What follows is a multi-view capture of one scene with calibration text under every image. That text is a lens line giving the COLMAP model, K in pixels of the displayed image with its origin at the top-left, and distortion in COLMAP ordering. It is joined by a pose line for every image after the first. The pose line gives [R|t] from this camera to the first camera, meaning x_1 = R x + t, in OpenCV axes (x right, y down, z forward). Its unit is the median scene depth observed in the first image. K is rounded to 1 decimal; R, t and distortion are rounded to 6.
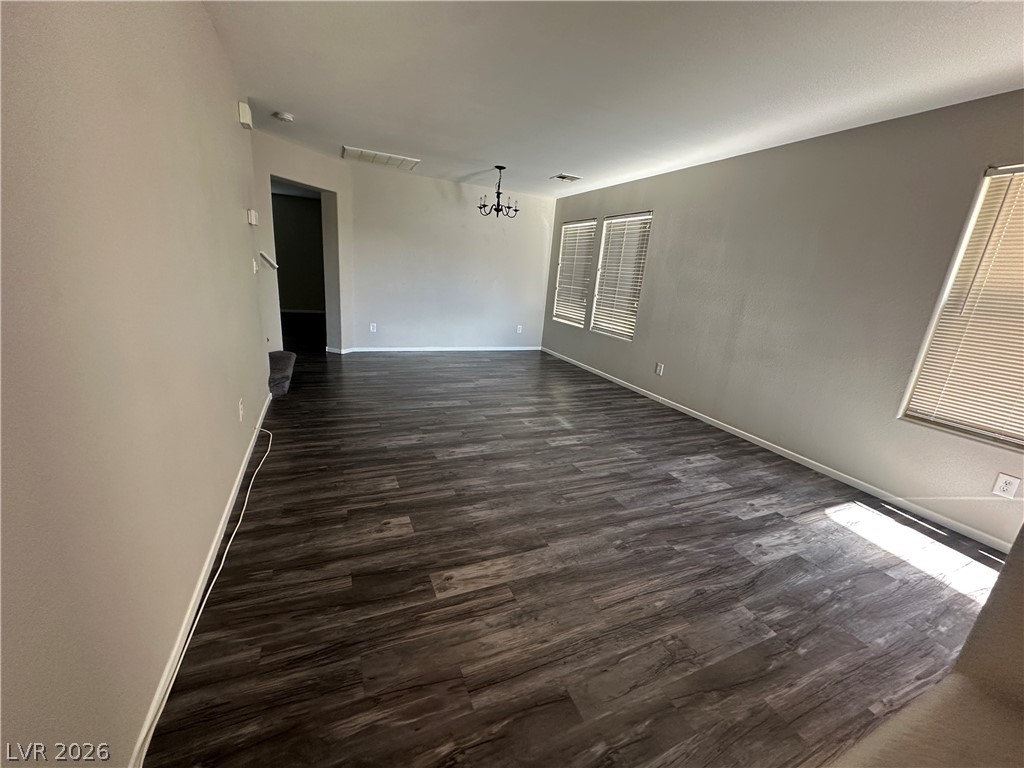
lens RADIAL K [[408.4, 0, 512.9], [0, 408.4, 385.1], [0, 0, 1]] dist [-0.002376, 0.000552]
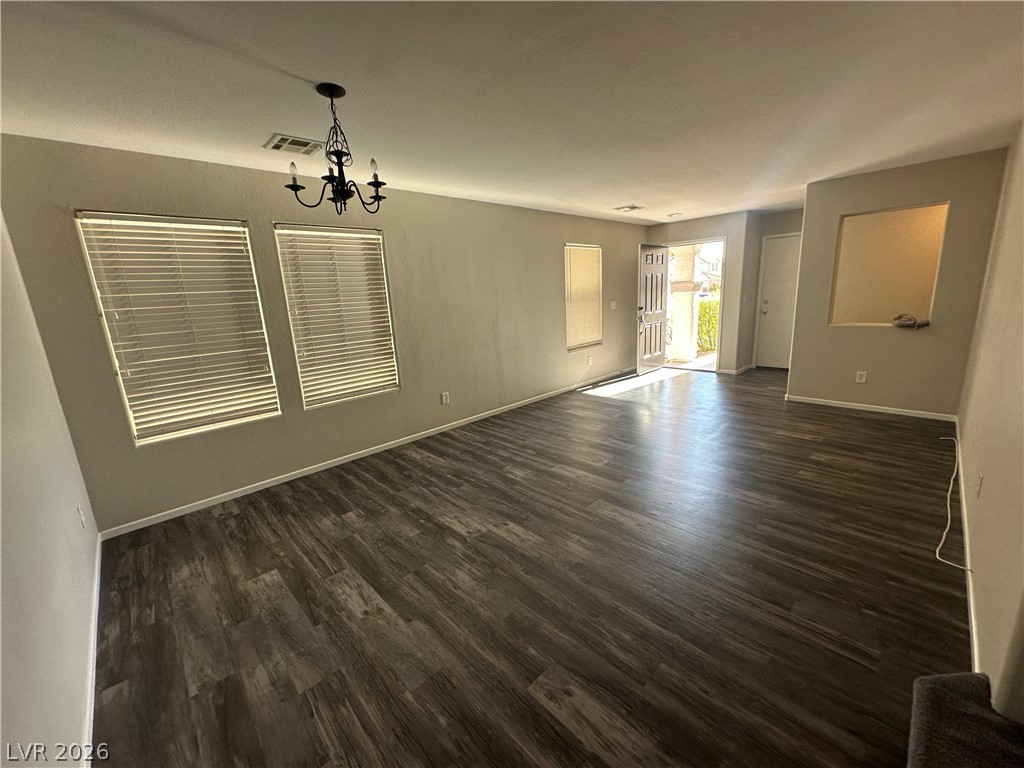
lens RADIAL K [[408.4, 0, 510.5], [0, 408.4, 385.7], [0, 0, 1]] dist [-0.002376, 0.000552]
pose [[-0.345436, -0.267302, 0.899568, -0.865842], [0.278258, 0.886294, 0.370210, -0.591550], [-0.896240, 0.378196, -0.231779, 1.664911]]
